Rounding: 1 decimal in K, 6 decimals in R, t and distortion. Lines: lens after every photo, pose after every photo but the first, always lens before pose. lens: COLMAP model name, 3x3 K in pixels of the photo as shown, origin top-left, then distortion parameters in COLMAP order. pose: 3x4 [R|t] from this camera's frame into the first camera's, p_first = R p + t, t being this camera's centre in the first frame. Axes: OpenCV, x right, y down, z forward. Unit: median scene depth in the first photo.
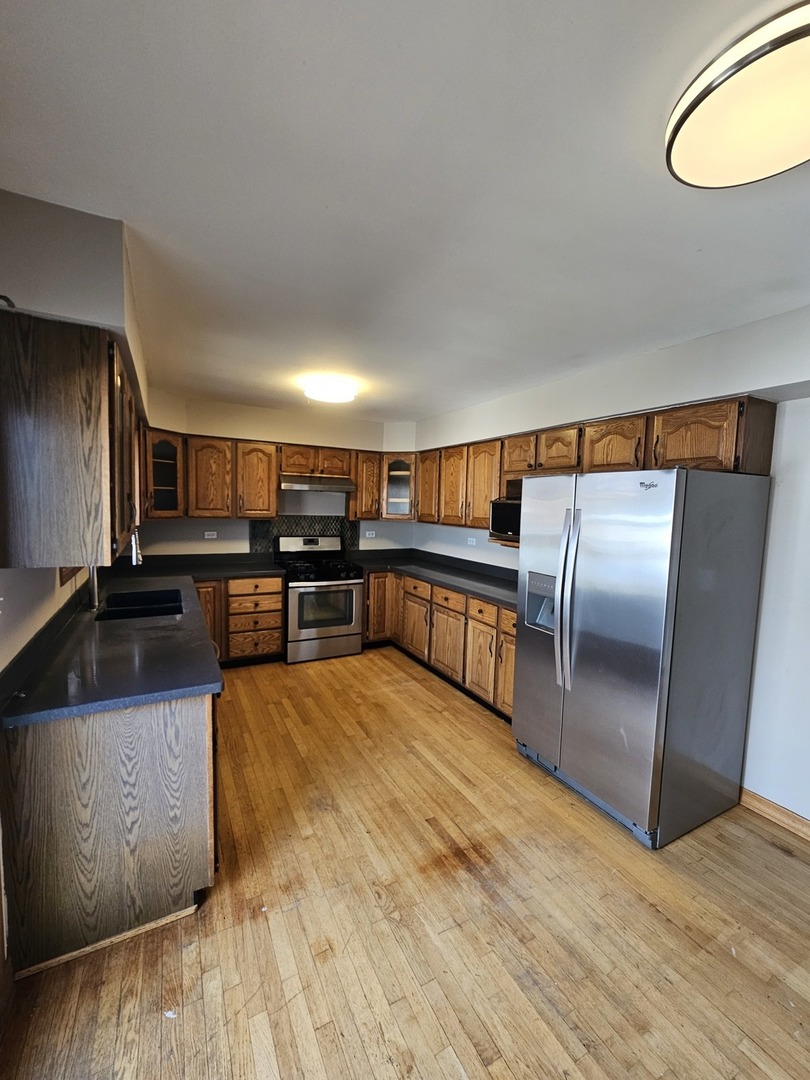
lens RADIAL K [[440.4, 0, 403.3], [0, 440.4, 540.1], [0, 0, 1]] dist [-0.000414, -0.000052]
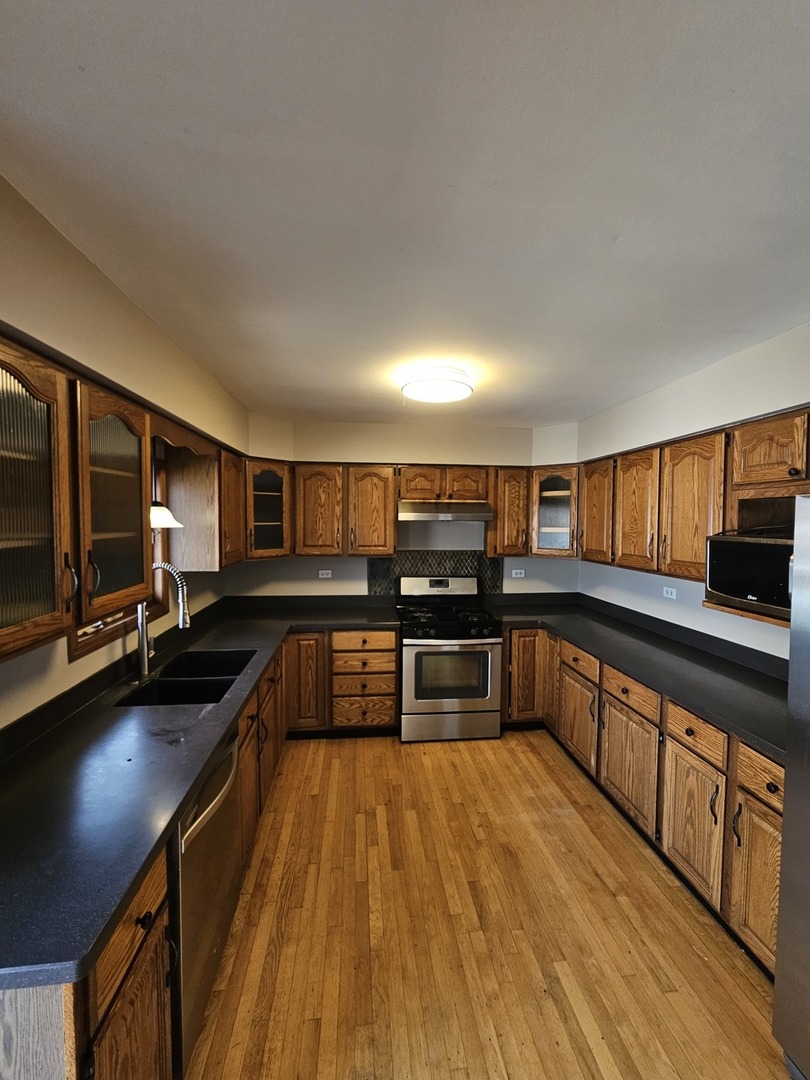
lens RADIAL K [[440.4, 0, 403.3], [0, 440.4, 540.1], [0, 0, 1]] dist [-0.000414, -0.000052]
pose [[0.925937, -0.005920, -0.377631, 0.040127], [-0.010889, 0.999043, -0.042361, -0.047606], [0.377520, 0.043335, 0.924987, 0.268244]]
